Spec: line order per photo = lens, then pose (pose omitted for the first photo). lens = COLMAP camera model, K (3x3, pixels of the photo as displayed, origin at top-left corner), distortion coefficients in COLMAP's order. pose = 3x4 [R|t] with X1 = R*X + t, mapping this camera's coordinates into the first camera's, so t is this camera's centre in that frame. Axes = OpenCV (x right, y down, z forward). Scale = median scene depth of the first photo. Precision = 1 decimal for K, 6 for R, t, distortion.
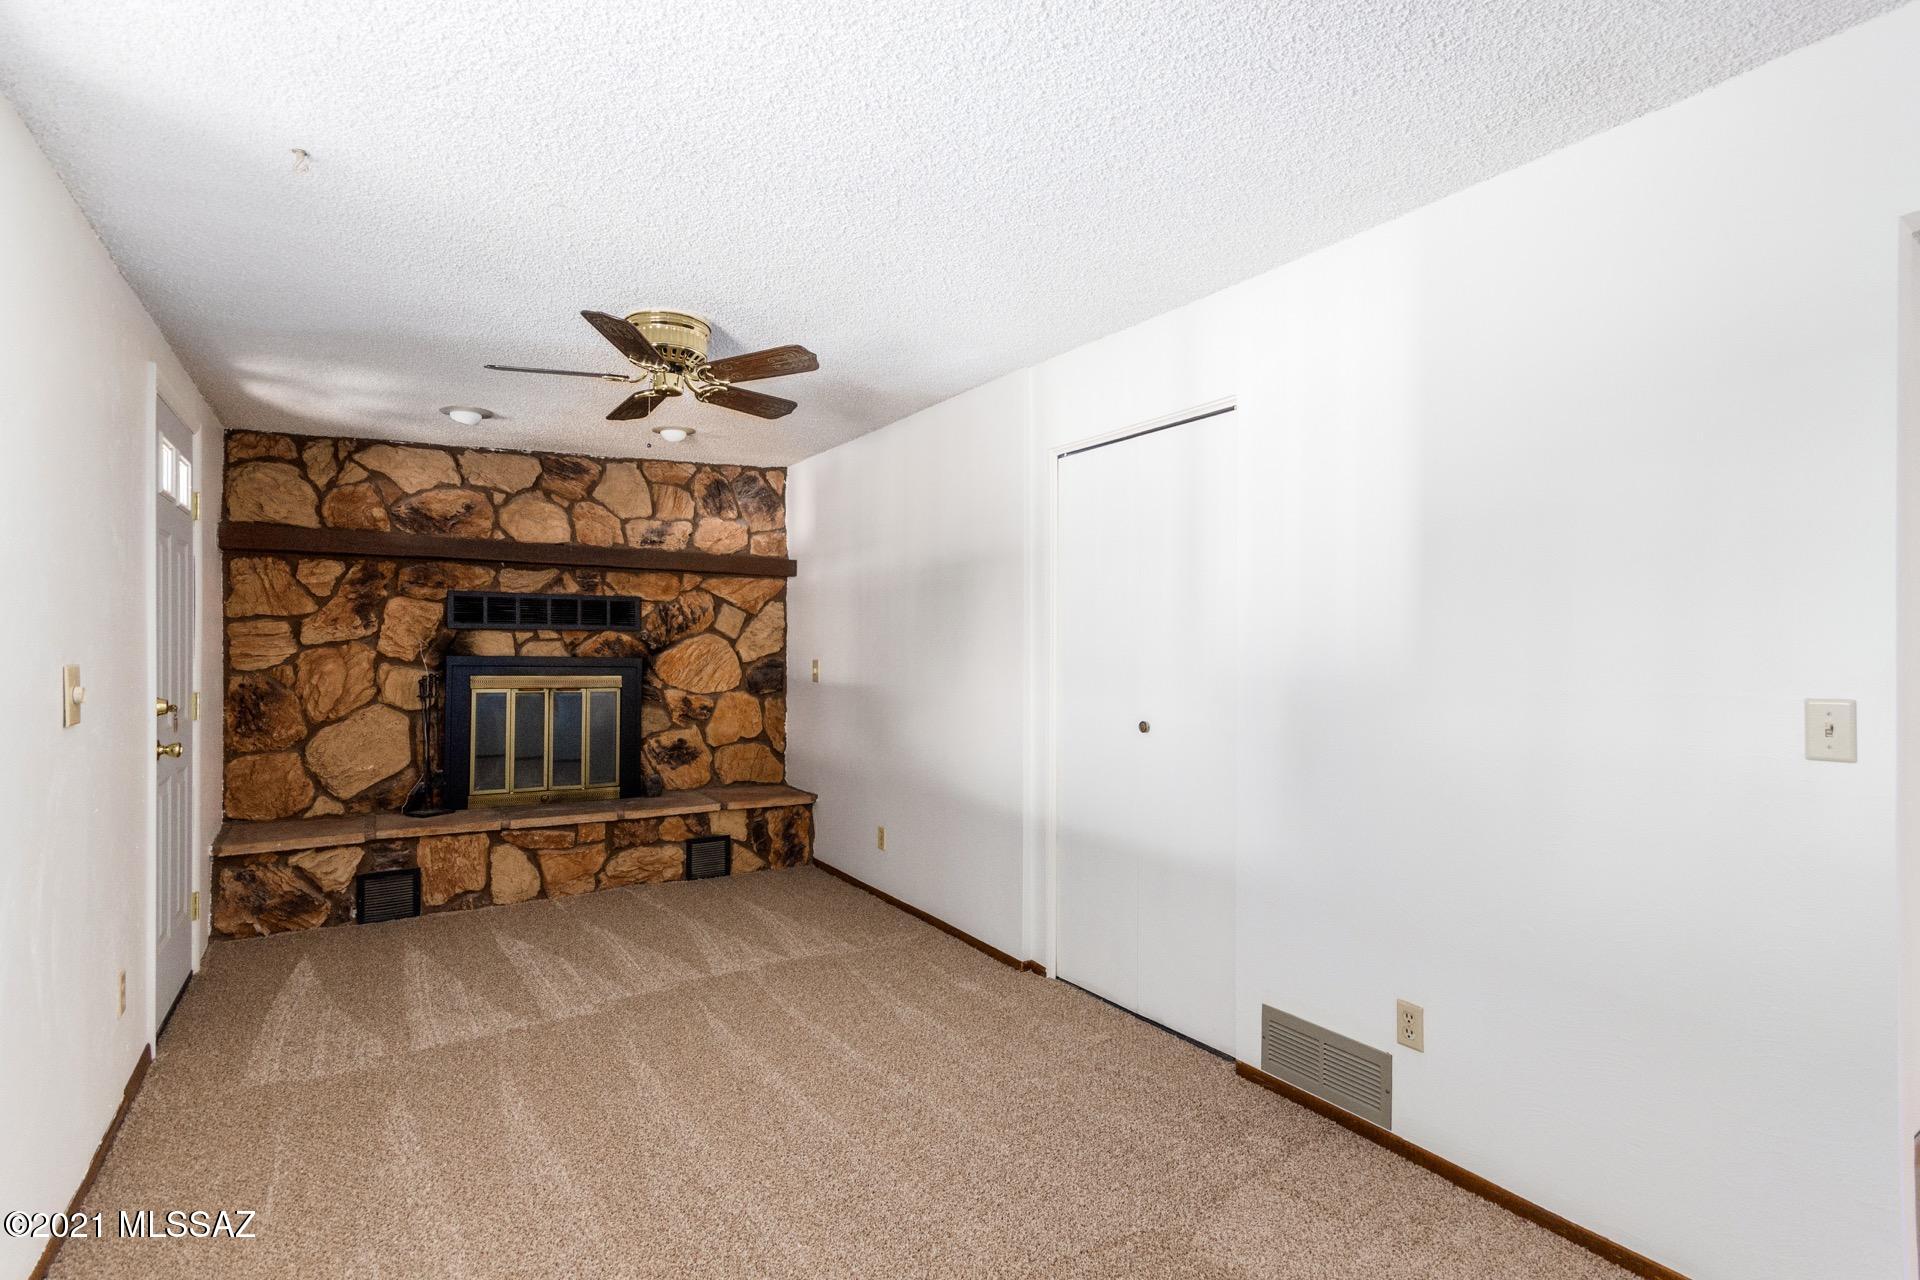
lens RADIAL K [[923.6, 0, 953.7], [0, 923.6, 656.6], [0, 0, 1]] dist [0.009777, -0.002318]
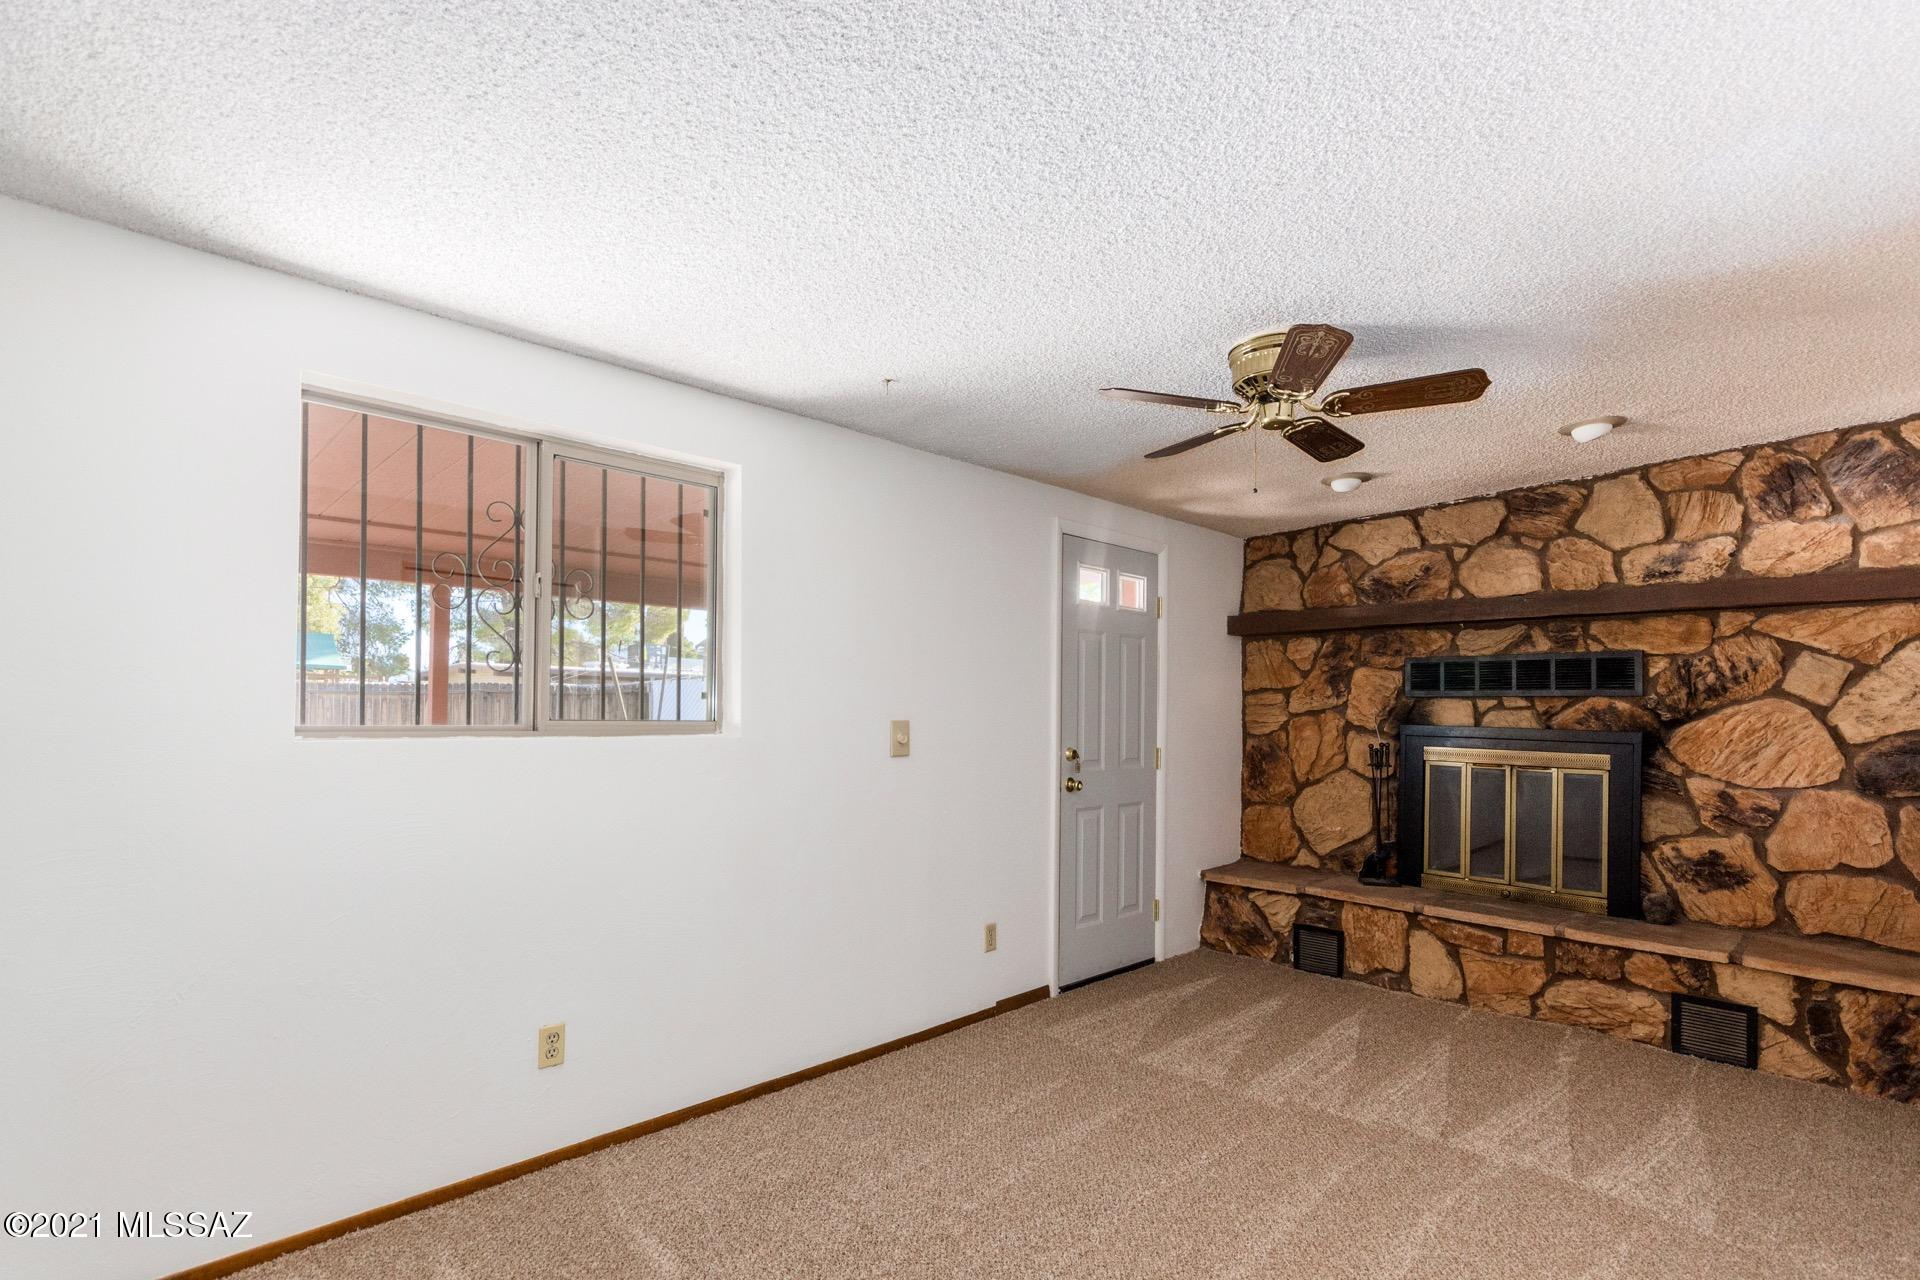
lens RADIAL K [[923.6, 0, 919.7], [0, 923.6, 699.4], [0, 0, 1]] dist [0.009777, -0.002318]
pose [[0.181862, -0.015297, -0.983205, 0.312164], [-0.020458, 0.999604, -0.019336, 0.001408], [0.983111, 0.023631, 0.181477, 0.315912]]
